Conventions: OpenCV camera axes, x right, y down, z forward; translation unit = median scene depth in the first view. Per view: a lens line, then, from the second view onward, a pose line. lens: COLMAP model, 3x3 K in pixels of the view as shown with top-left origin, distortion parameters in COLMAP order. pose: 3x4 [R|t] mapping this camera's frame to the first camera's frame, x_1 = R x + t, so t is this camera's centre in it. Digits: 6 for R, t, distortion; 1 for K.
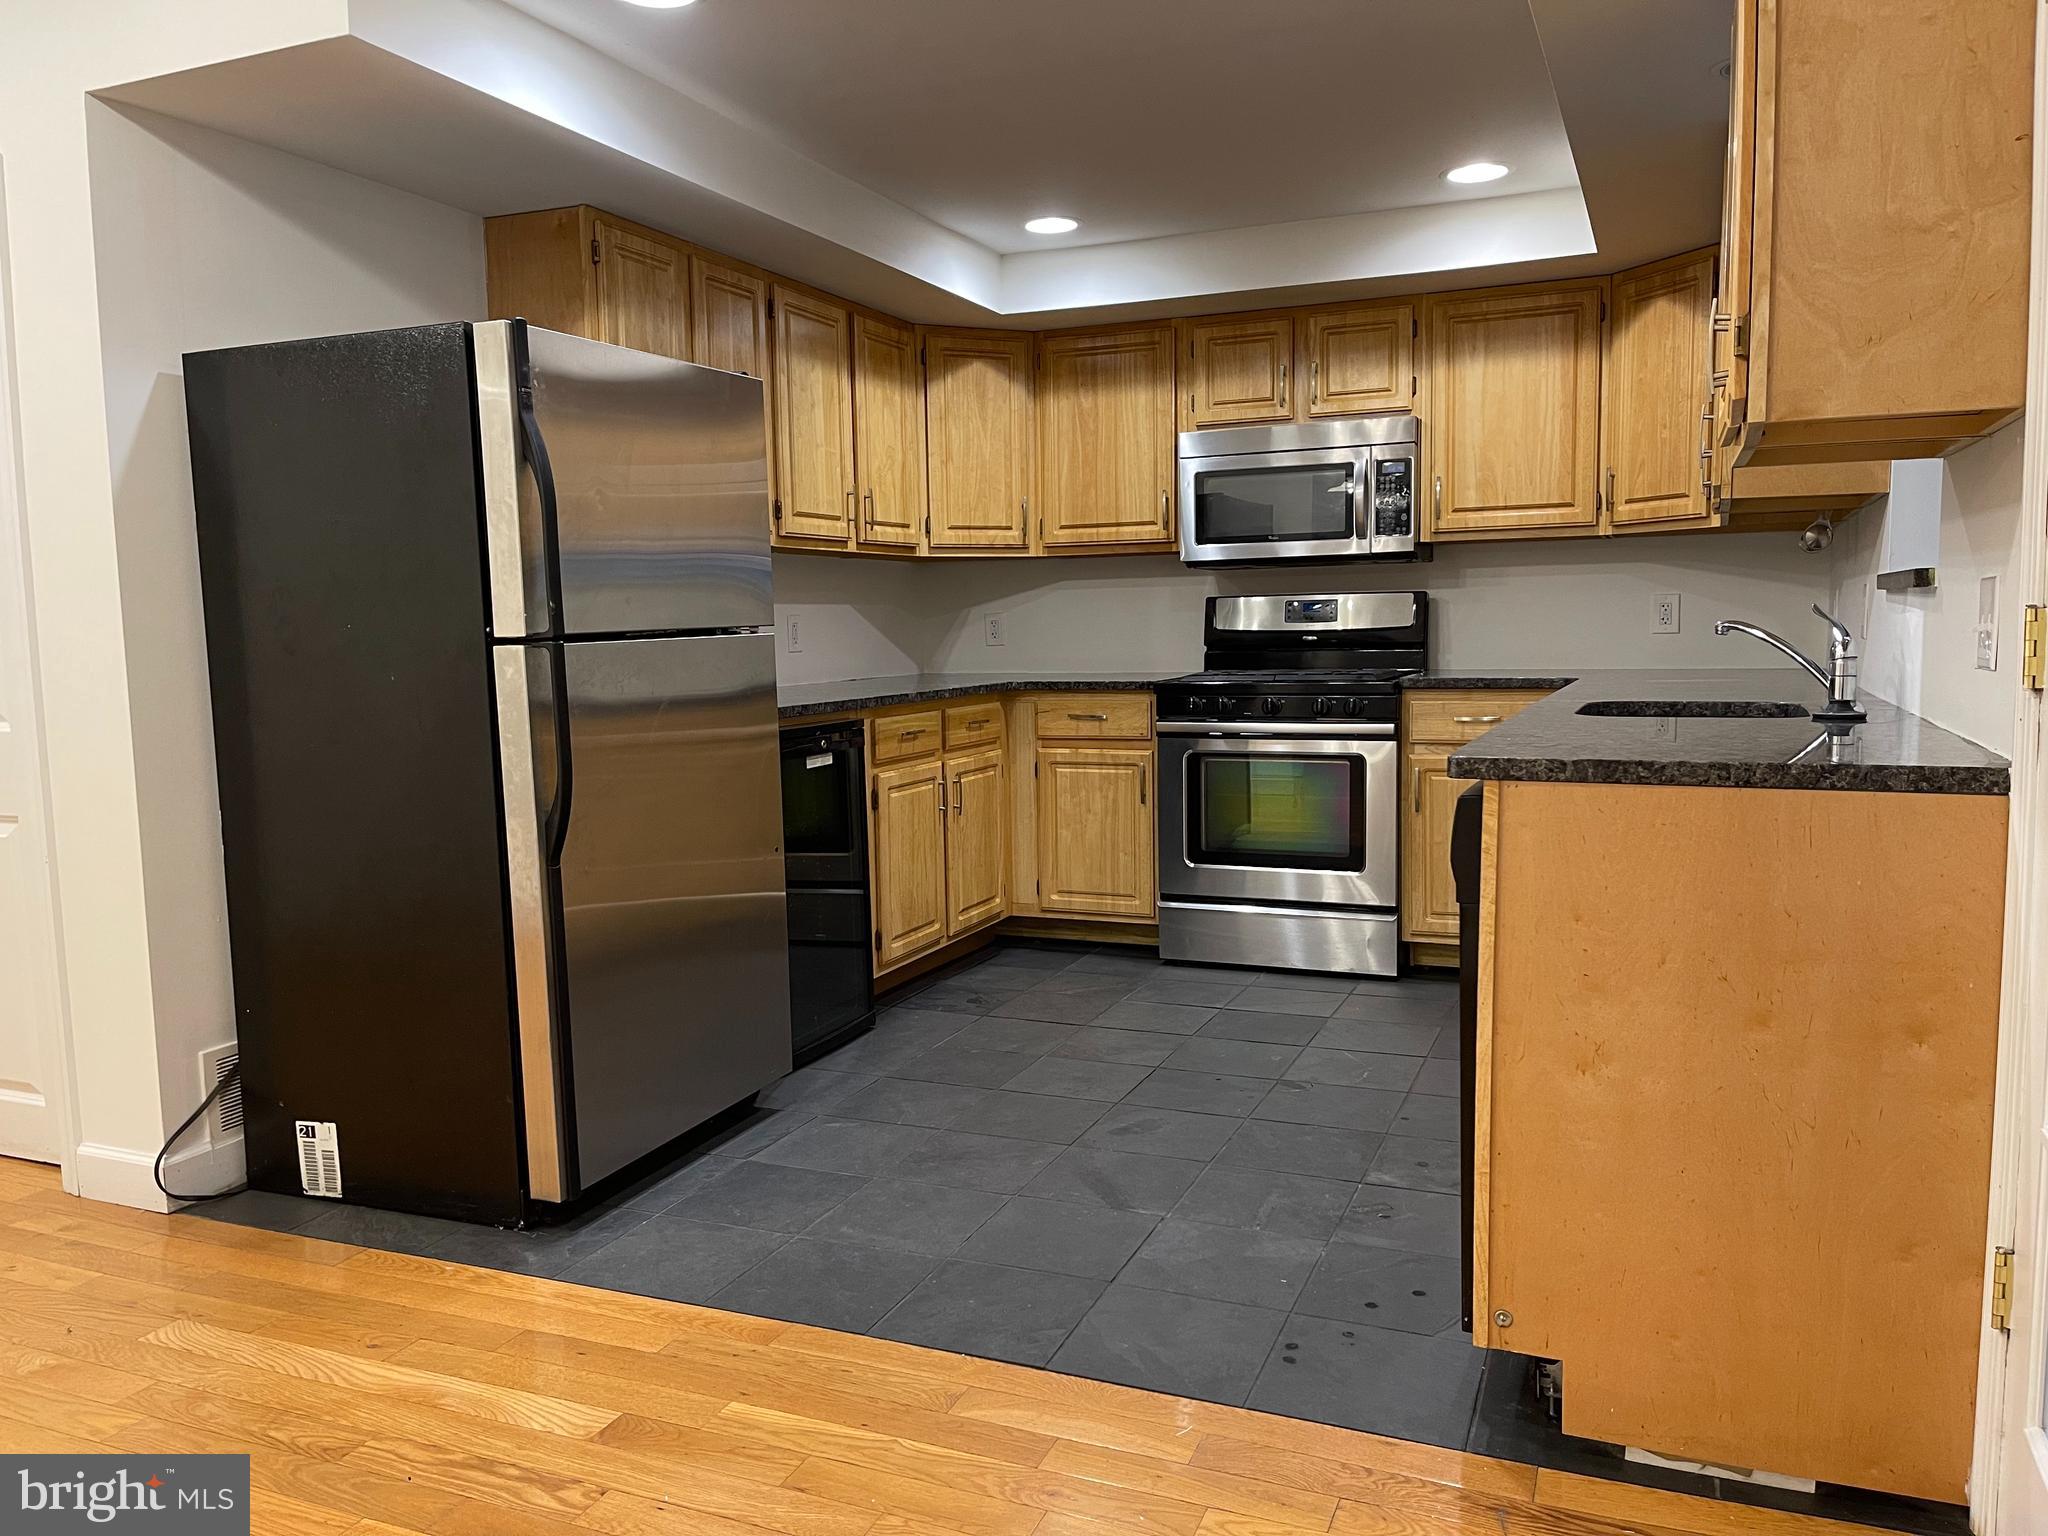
lens RADIAL K [[1543.3, 0, 1023.1], [0, 1543.3, 774.5], [0, 0, 1]] dist [0.082307, -0.111726]
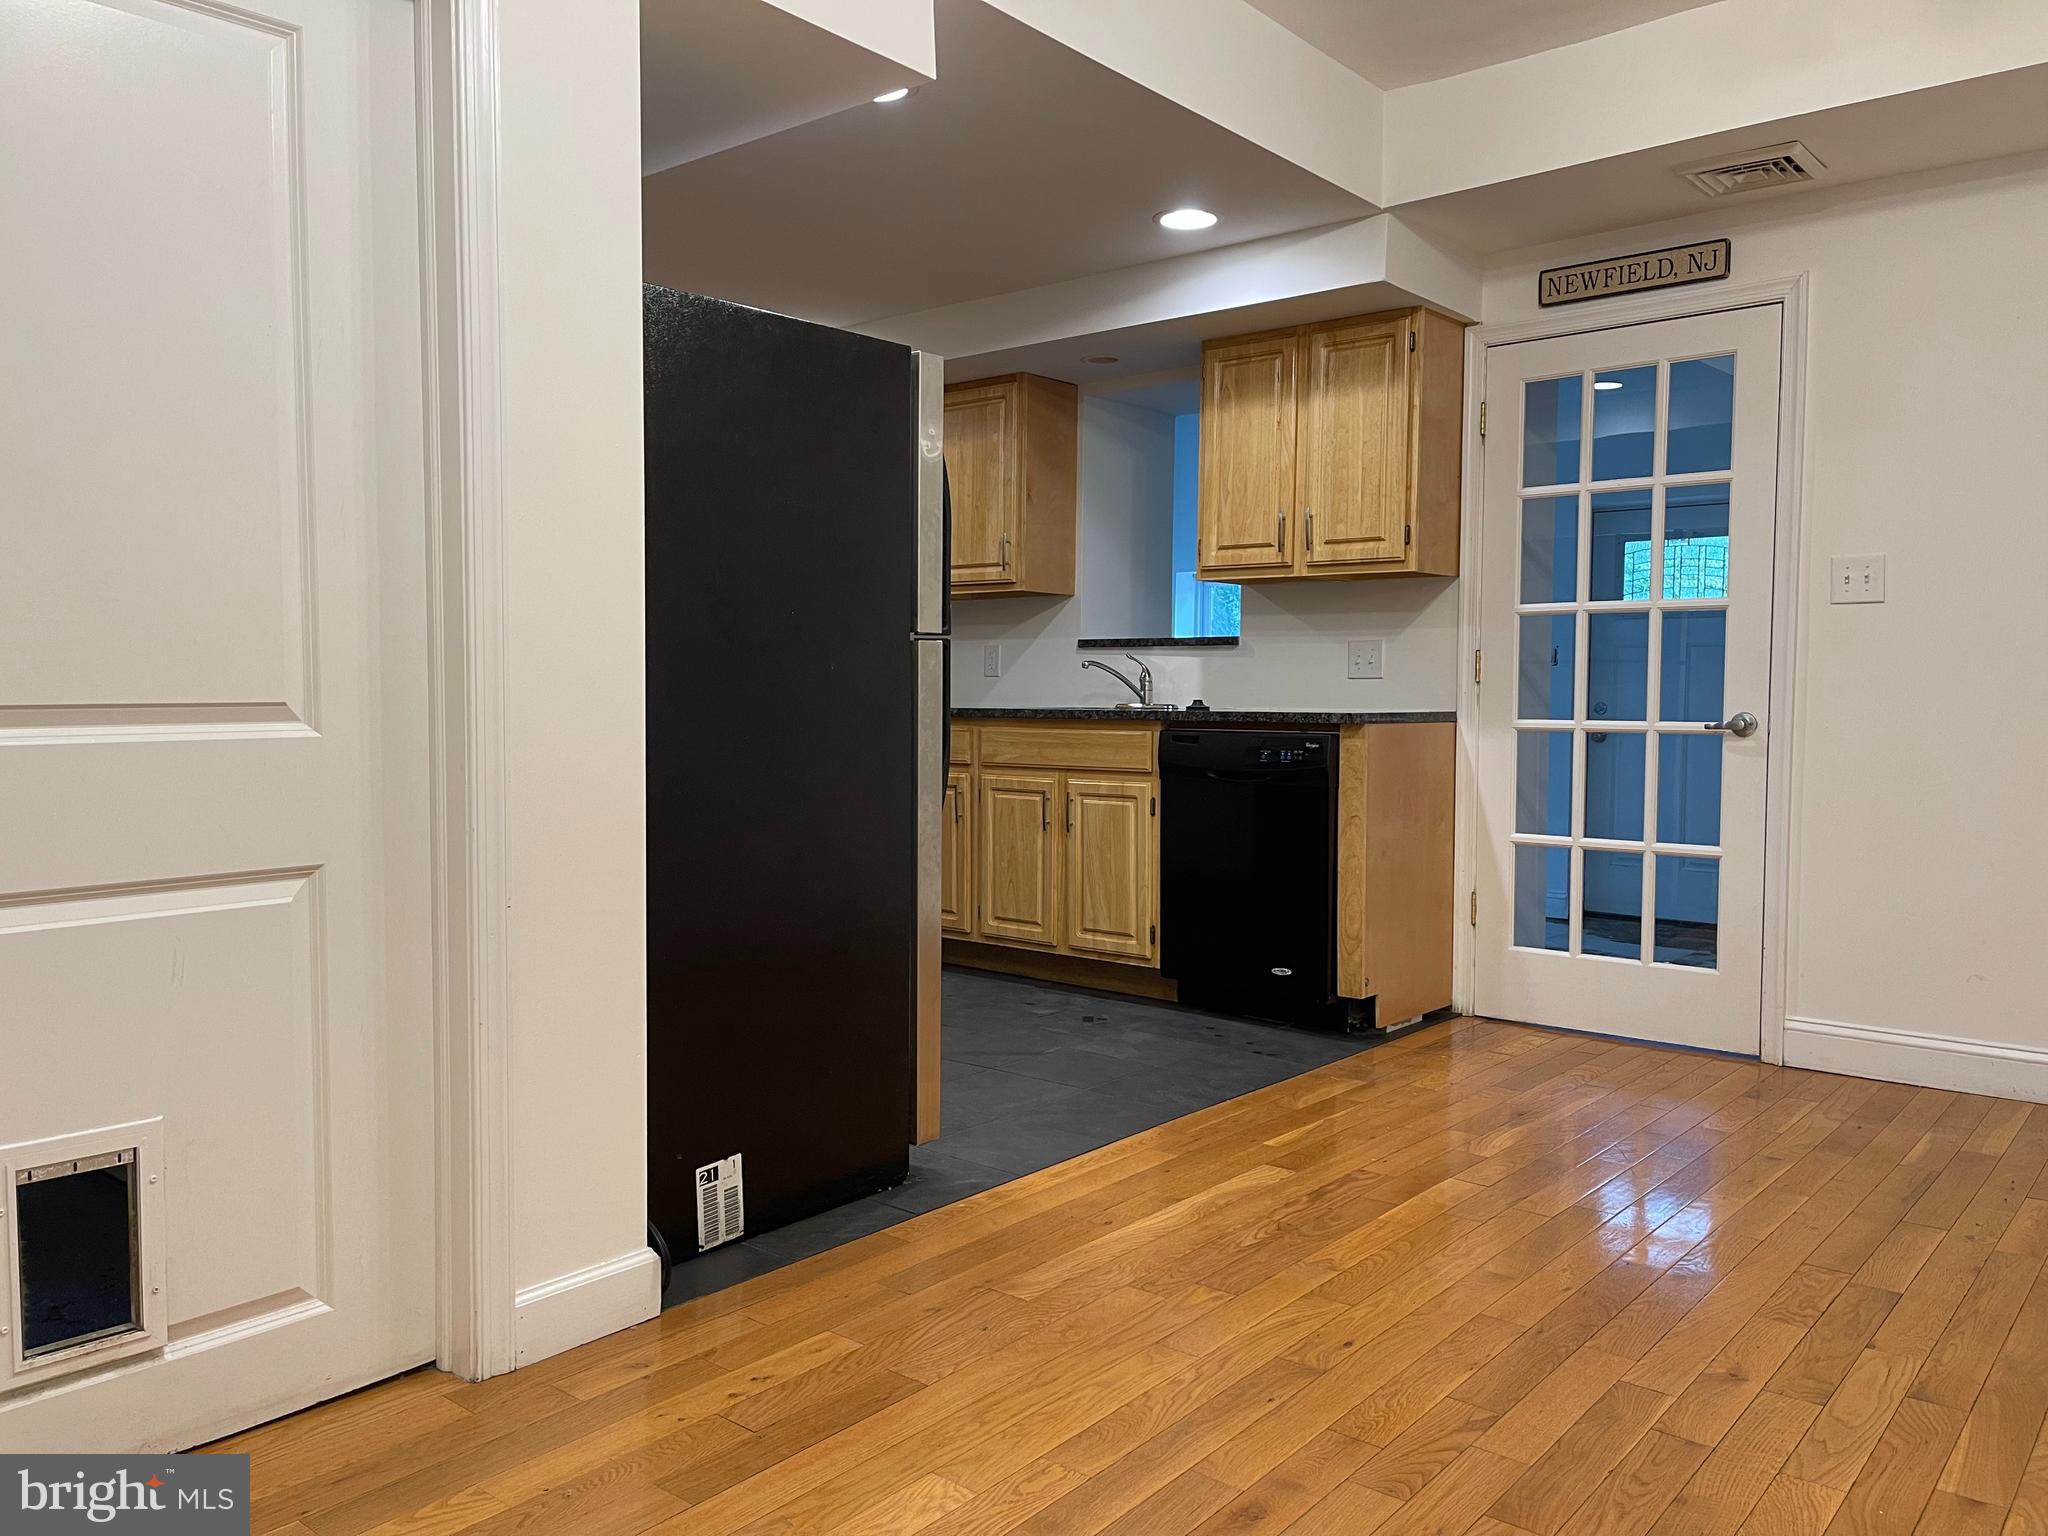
lens RADIAL K [[1539.4, 0, 1024.0], [0, 1539.4, 768.0], [0, 0, 1]] dist [0.075102, -0.095525]
pose [[0.293174, -0.030337, 0.955578, -0.804501], [0.085649, 0.996311, 0.005353, 0.005357], [-0.952215, 0.080275, 0.294691, 0.358635]]
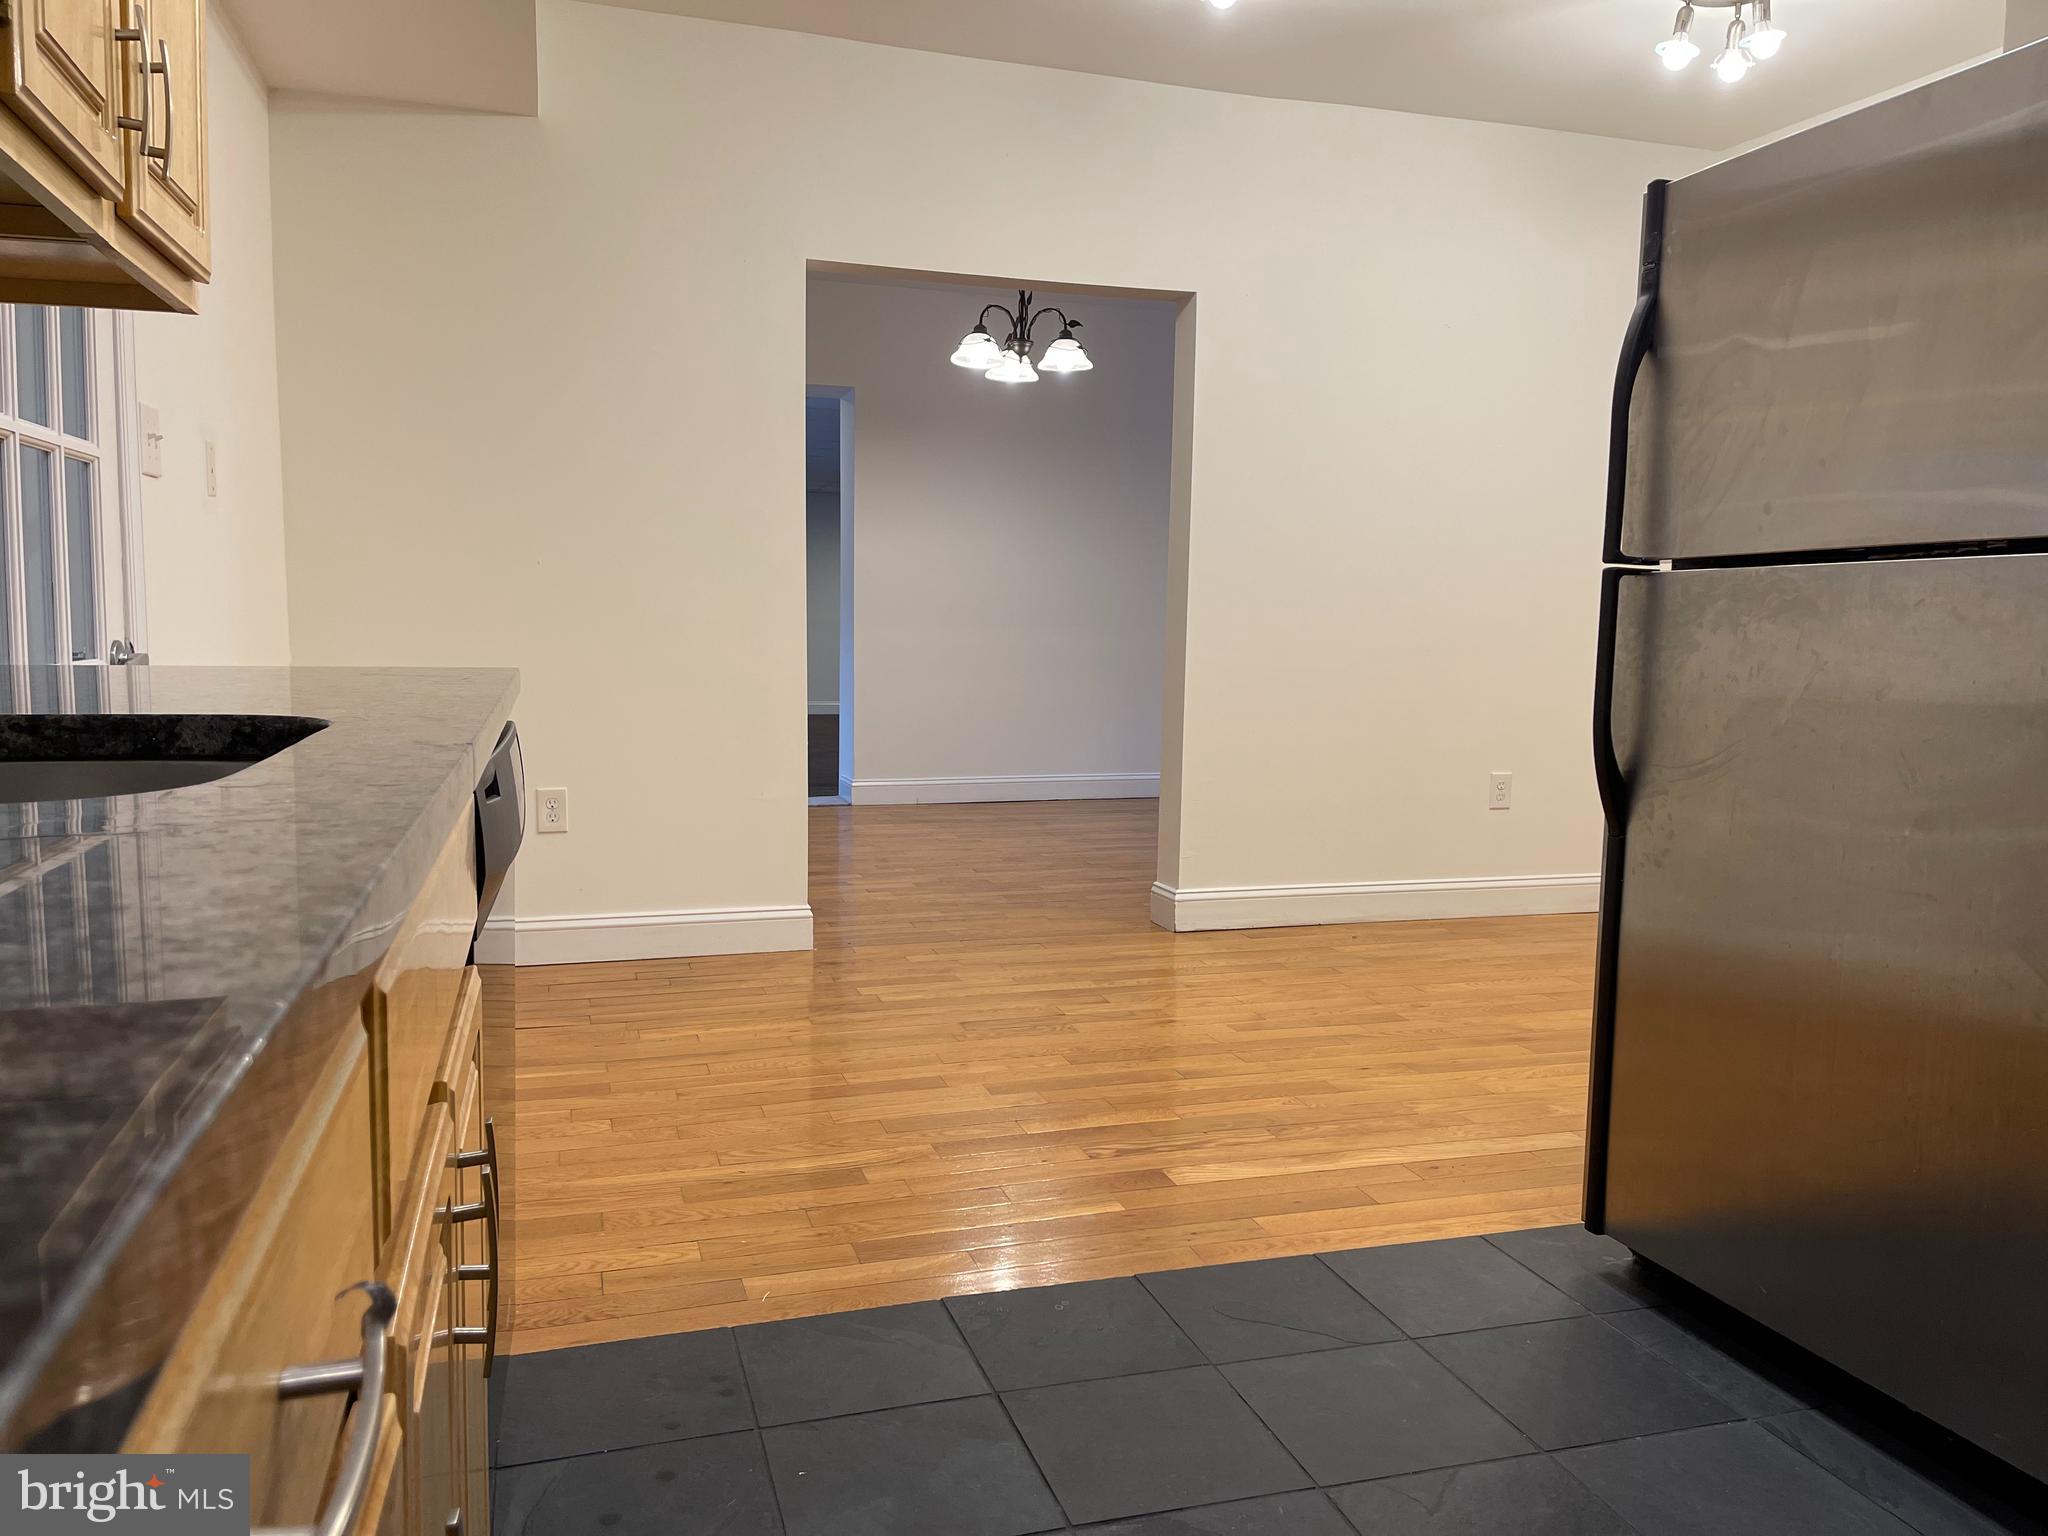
lens RADIAL K [[1539.4, 0, 1024.0], [0, 1539.4, 768.0], [0, 0, 1]] dist [0.075102, -0.095525]
pose [[-0.768721, 0.067536, -0.636008, 0.285475], [-0.069403, 0.979729, 0.187921, -0.067248], [0.635807, 0.188599, -0.748451, 0.845457]]
